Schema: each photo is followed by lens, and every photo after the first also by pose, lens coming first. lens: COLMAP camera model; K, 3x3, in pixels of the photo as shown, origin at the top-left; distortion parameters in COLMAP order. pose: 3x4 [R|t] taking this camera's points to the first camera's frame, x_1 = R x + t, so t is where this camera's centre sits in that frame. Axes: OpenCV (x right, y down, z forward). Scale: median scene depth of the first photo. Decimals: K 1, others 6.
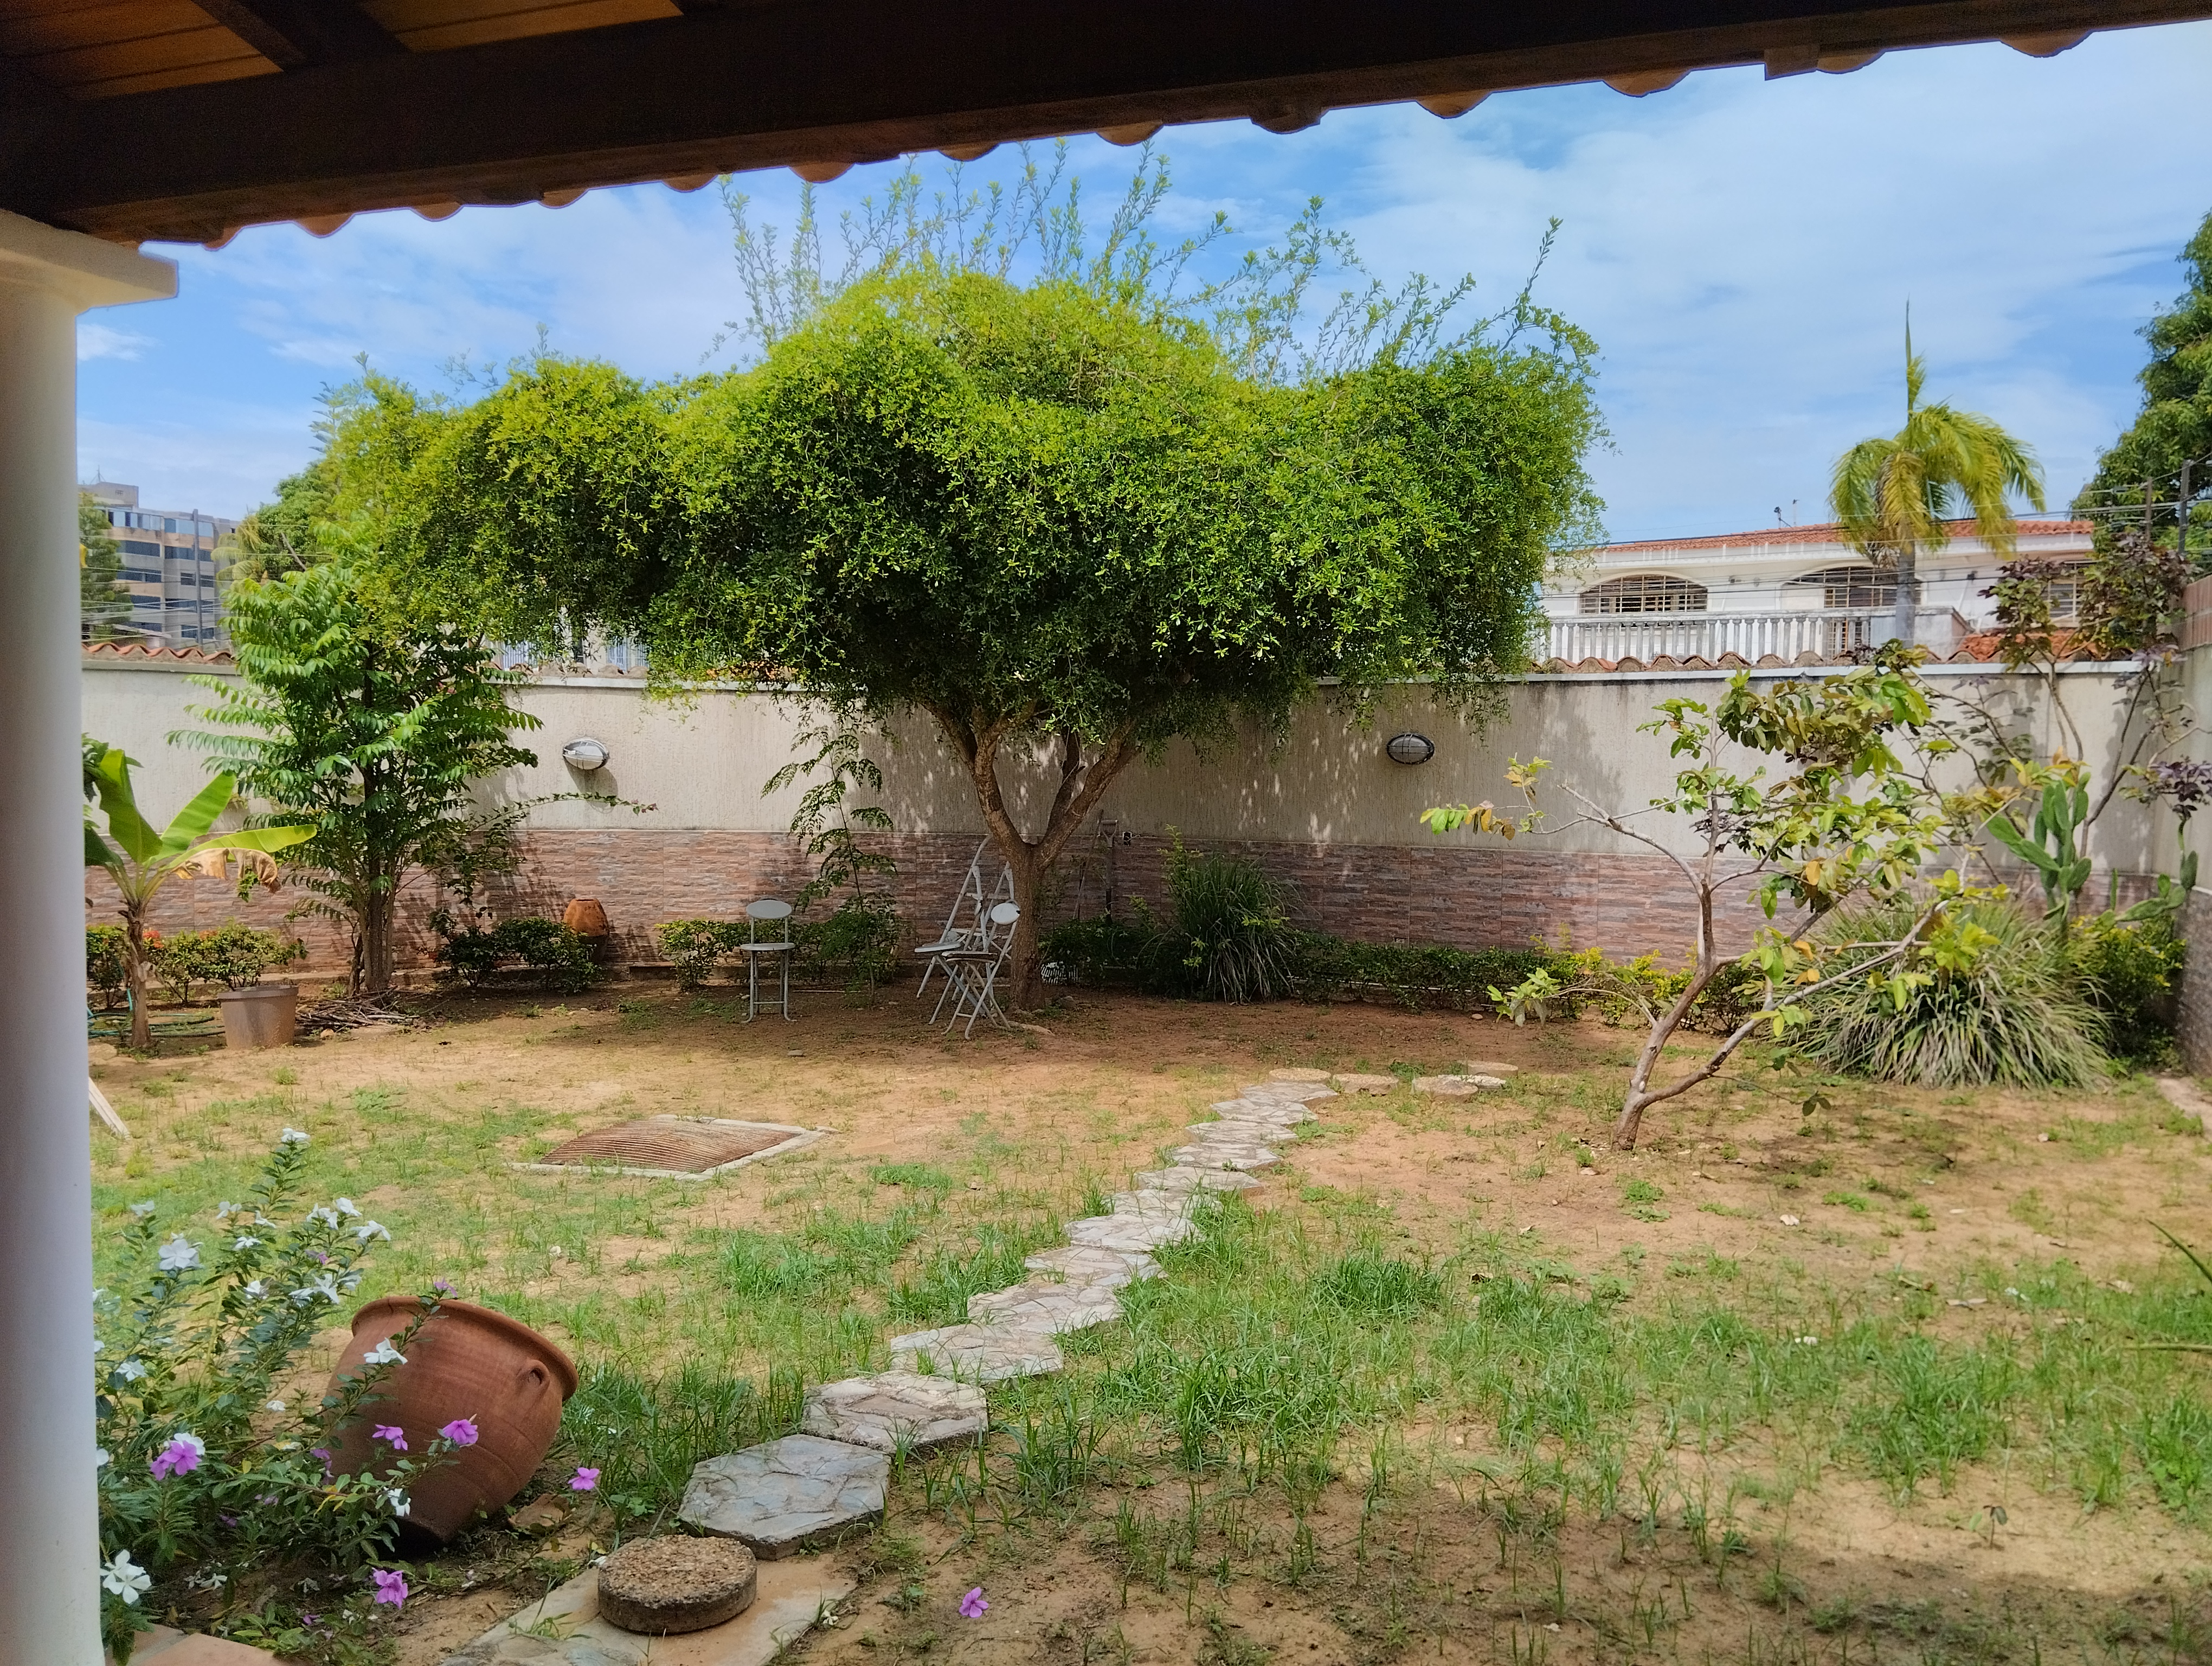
lens RADIAL K [[1797.3, 0, 1106.0], [0, 1797.3, 833.0], [0, 0, 1]] dist [0.092312, -0.190722]
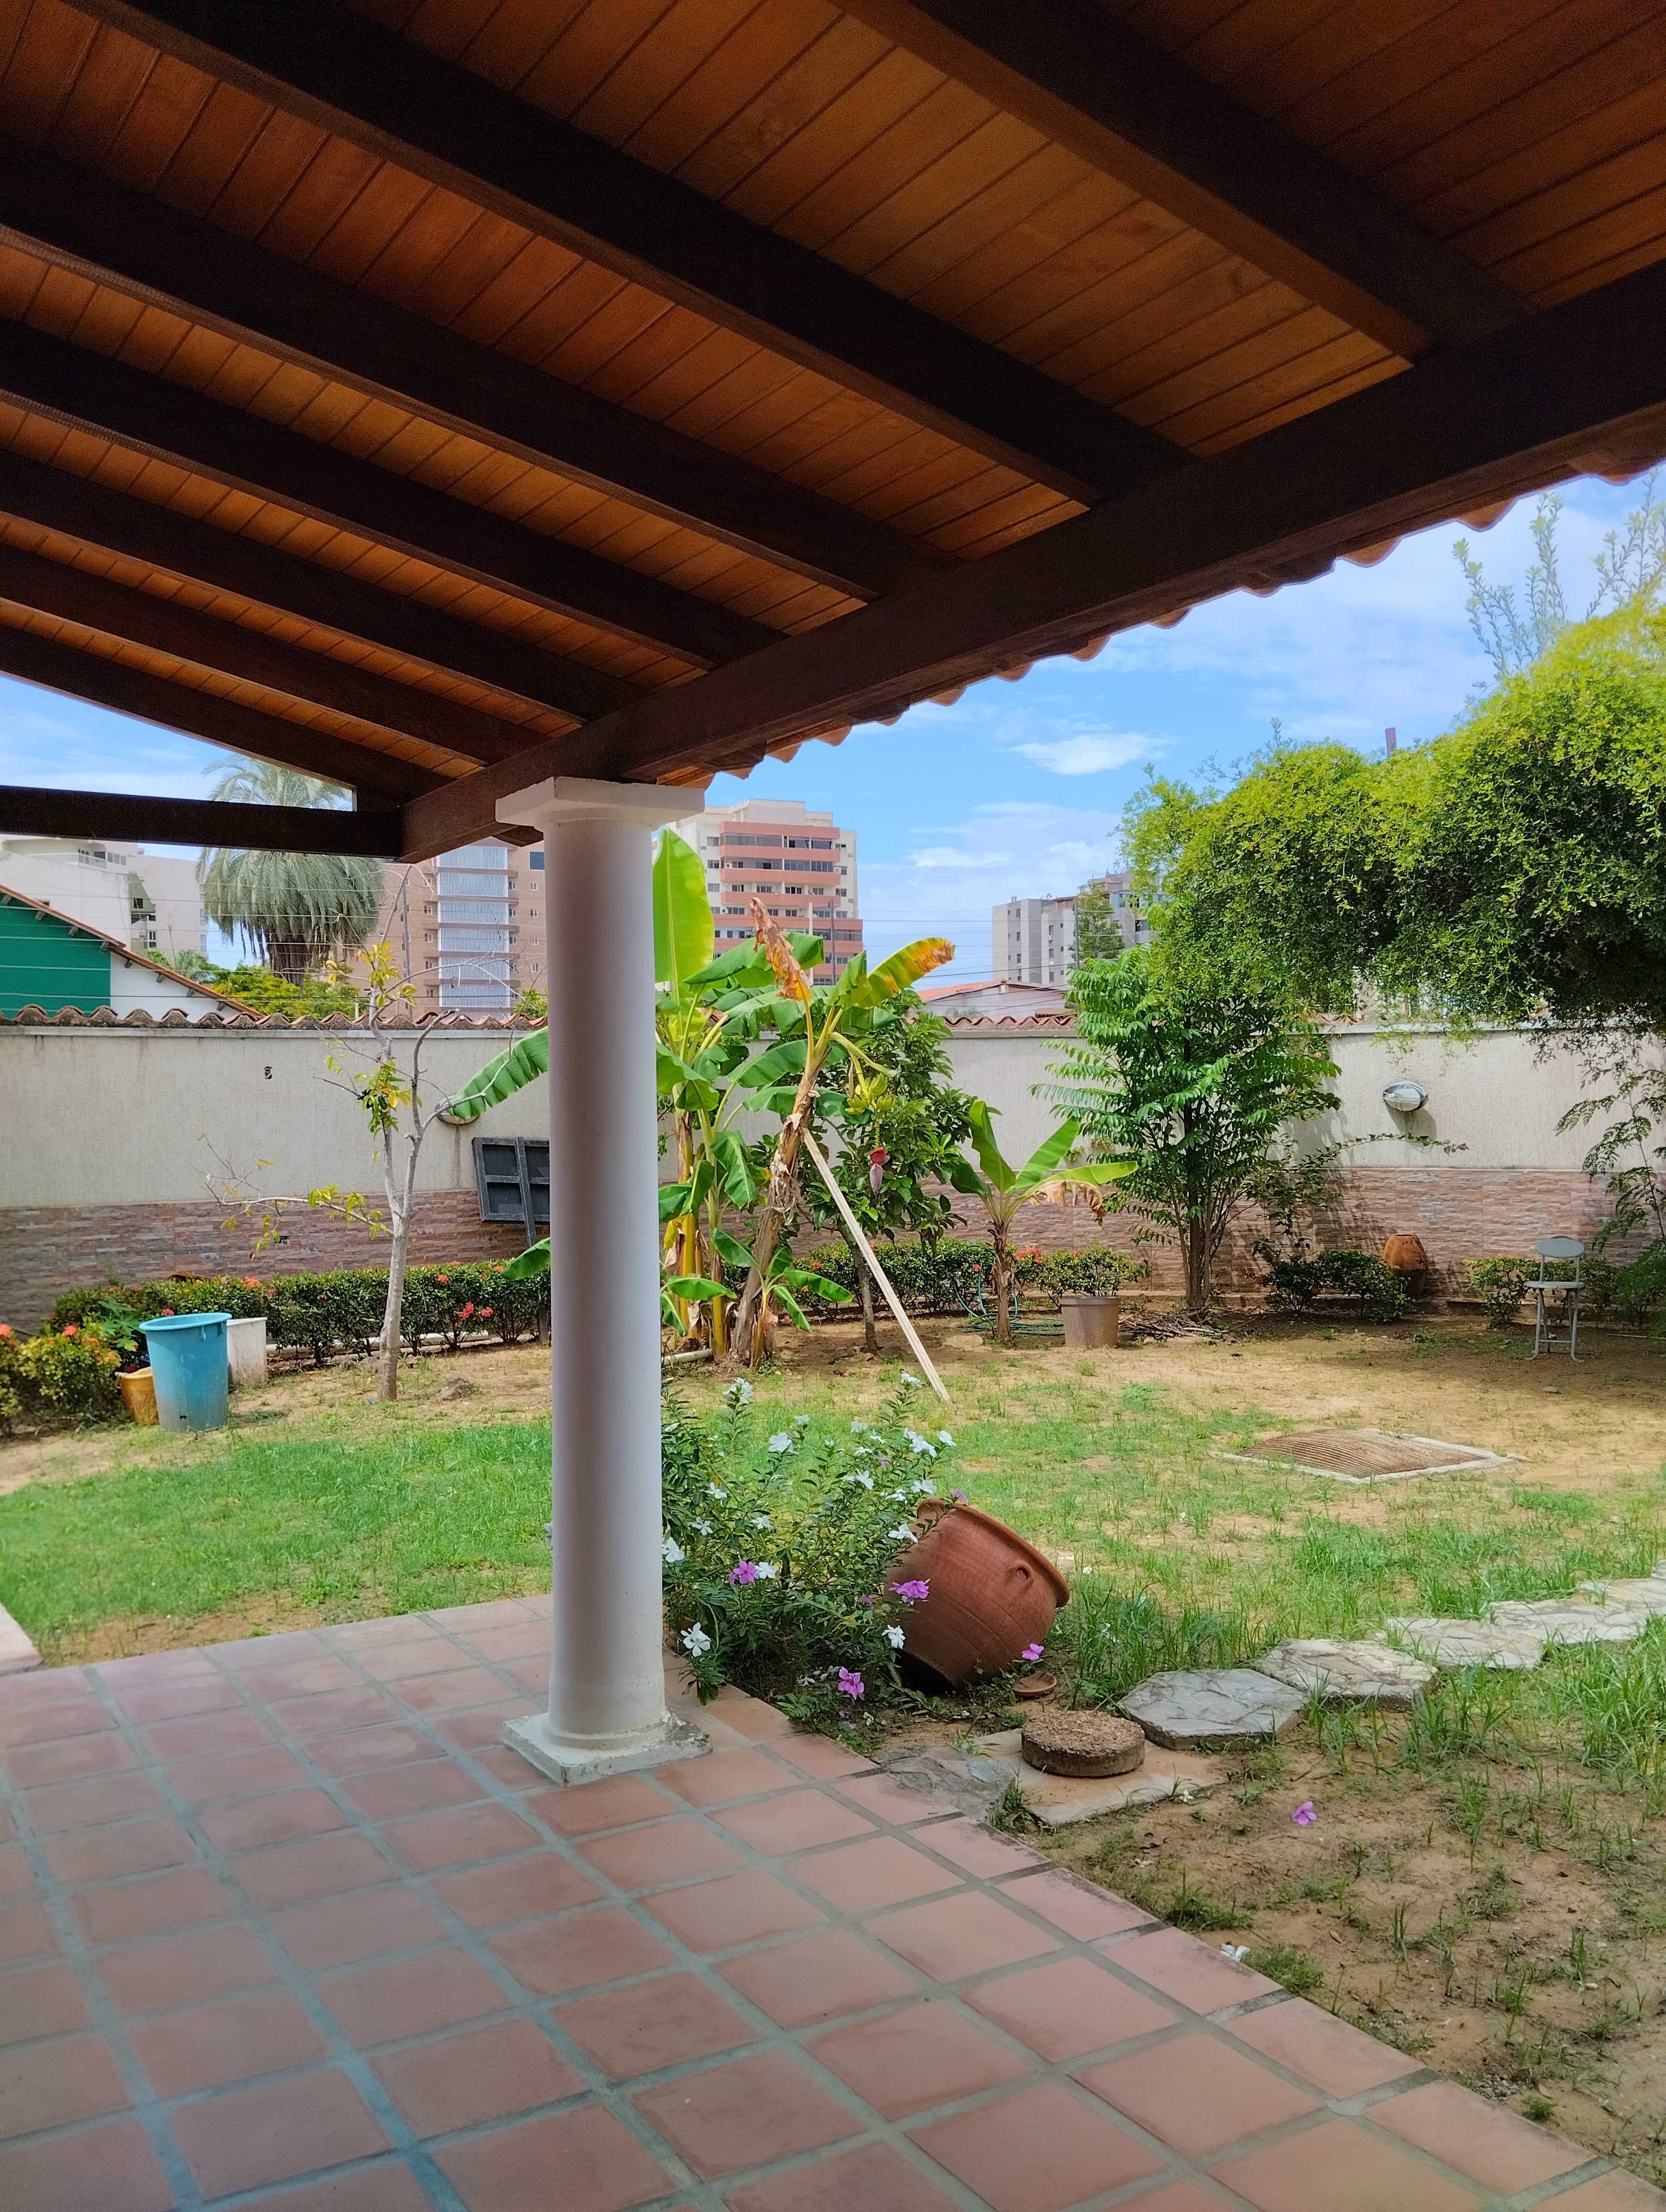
lens RADIAL K [[1797.3, 0, 833.0], [0, 1797.3, 1106.0], [0, 0, 1]] dist [0.092312, -0.190722]
pose [[0.780576, -0.019134, -0.624768, 0.175673], [-0.006131, 0.999249, -0.038262, 0.006785], [0.625031, 0.033697, 0.779872, -0.046838]]
